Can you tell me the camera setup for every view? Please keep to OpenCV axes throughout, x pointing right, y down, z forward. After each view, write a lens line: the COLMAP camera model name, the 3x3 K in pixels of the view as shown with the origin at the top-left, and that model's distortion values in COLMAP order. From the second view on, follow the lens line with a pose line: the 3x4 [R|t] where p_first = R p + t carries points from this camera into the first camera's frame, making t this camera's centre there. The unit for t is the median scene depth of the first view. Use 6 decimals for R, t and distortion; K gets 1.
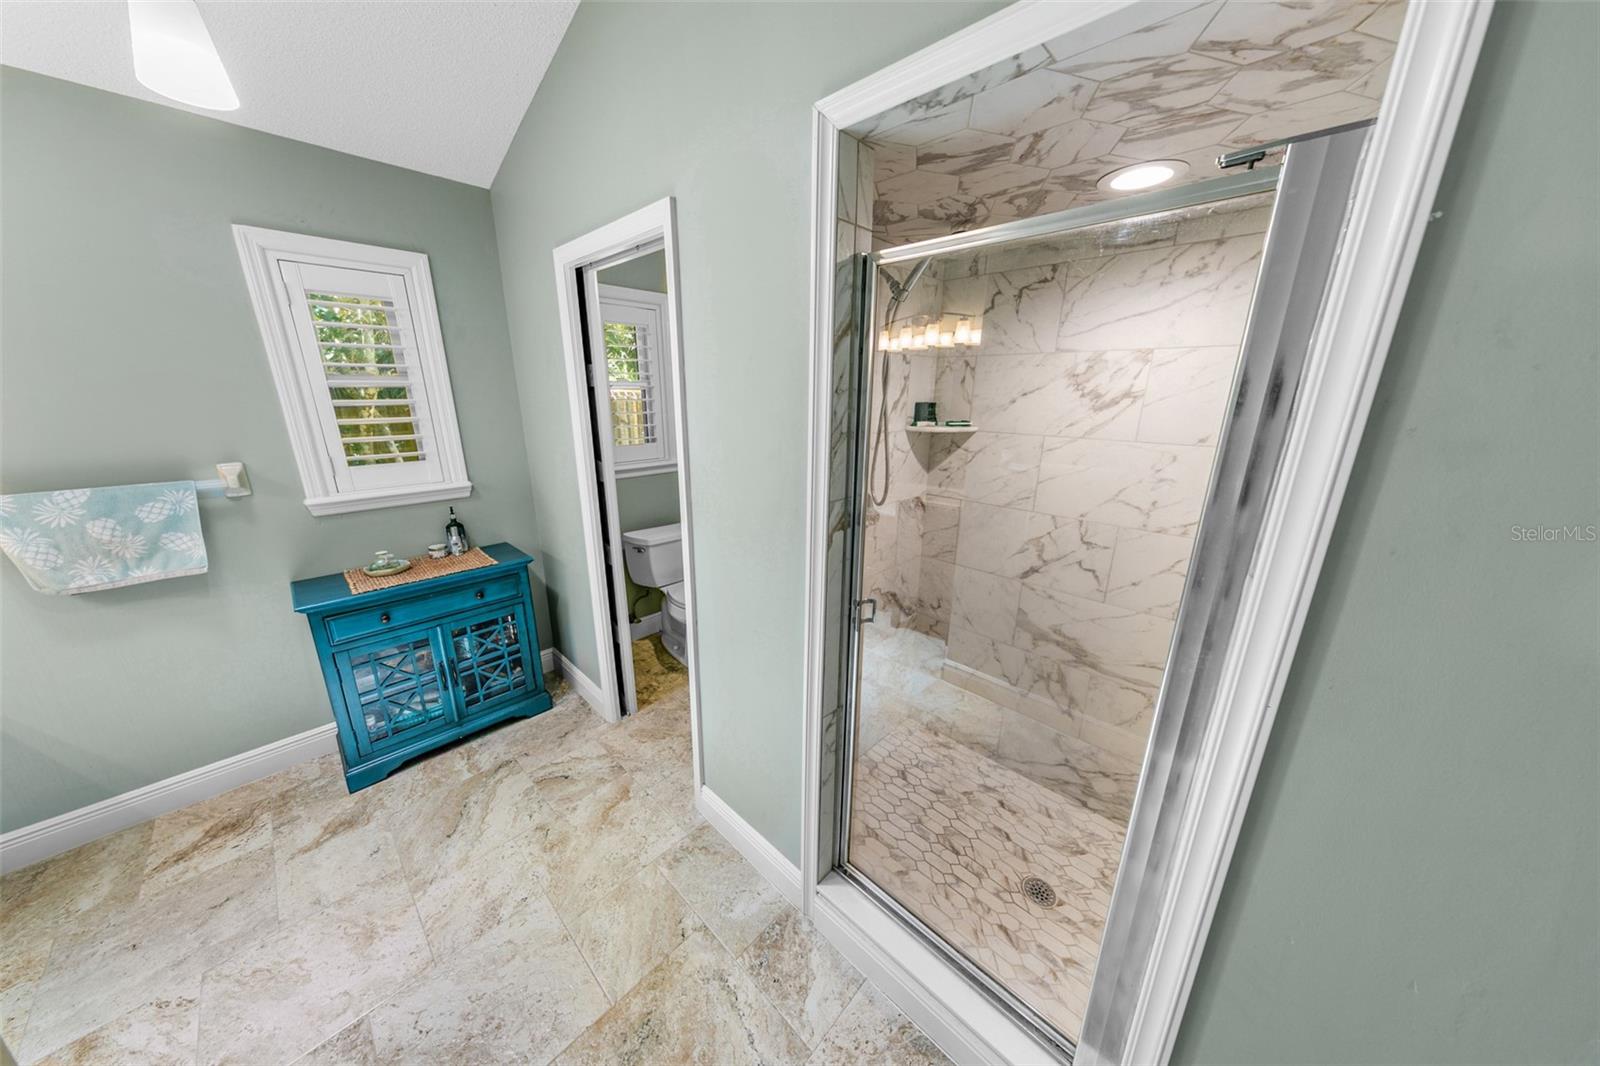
lens RADIAL K [[502.0, 0, 795.5], [0, 502.0, 532.7], [0, 0, 1]] dist [0.005874, -0.000373]
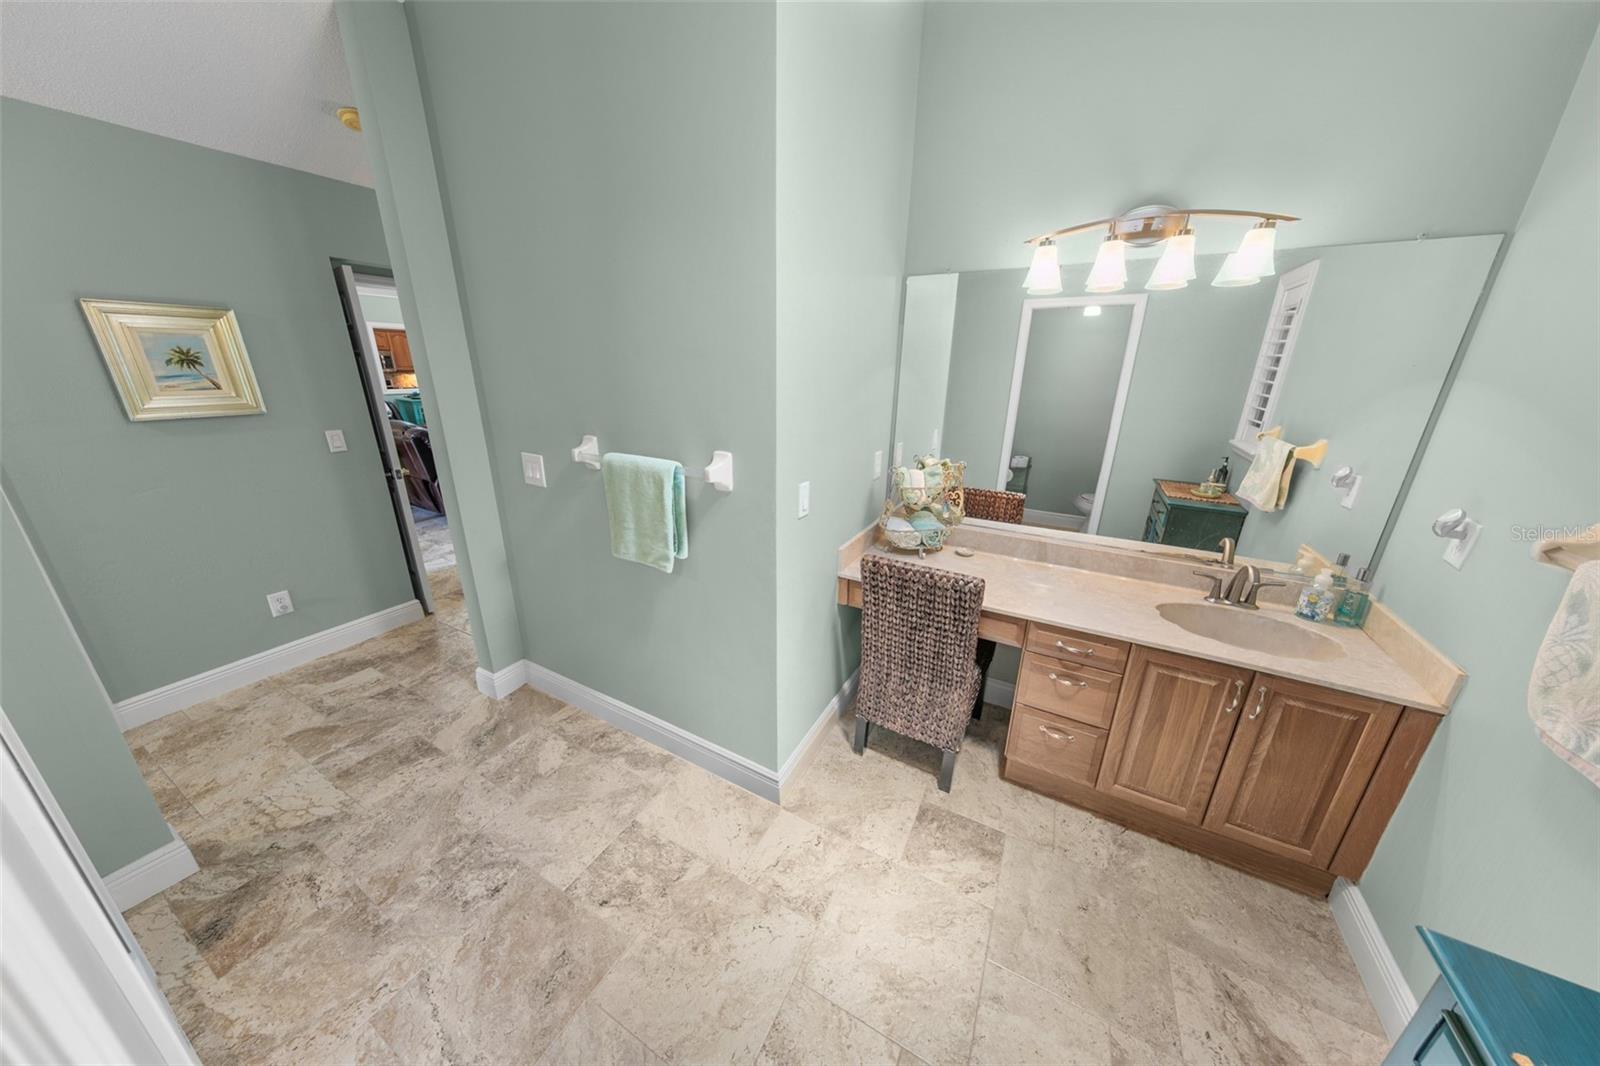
lens RADIAL K [[502.0, 0, 795.5], [0, 502.0, 532.7], [0, 0, 1]] dist [0.005874, -0.000373]
pose [[-0.966358, 0.061253, -0.249802, -0.357260], [-0.091177, 0.826572, 0.555397, -0.248589], [0.240498, 0.559488, -0.793179, 0.872014]]
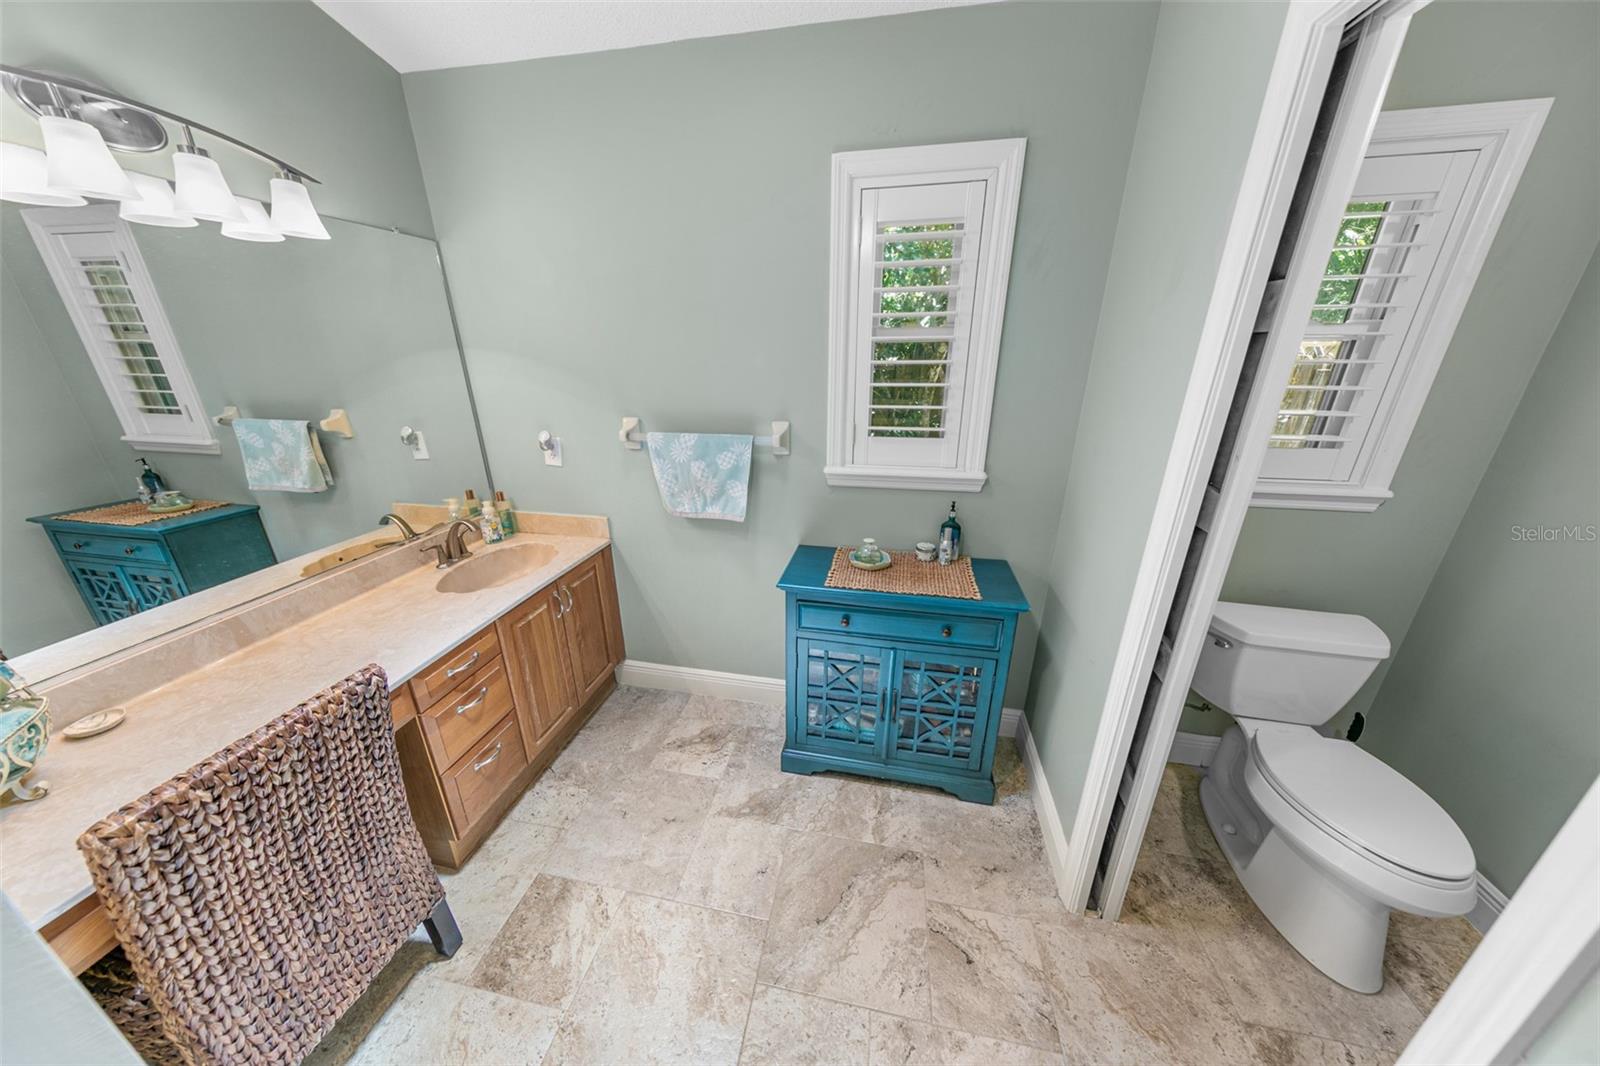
lens RADIAL K [[502.0, 0, 795.5], [0, 502.0, 532.7], [0, 0, 1]] dist [0.005874, -0.000373]
pose [[0.545791, 0.282882, -0.788727, -0.220017], [-0.224833, 0.956213, 0.187370, -0.105164], [0.807194, 0.075067, 0.585493, 0.397941]]
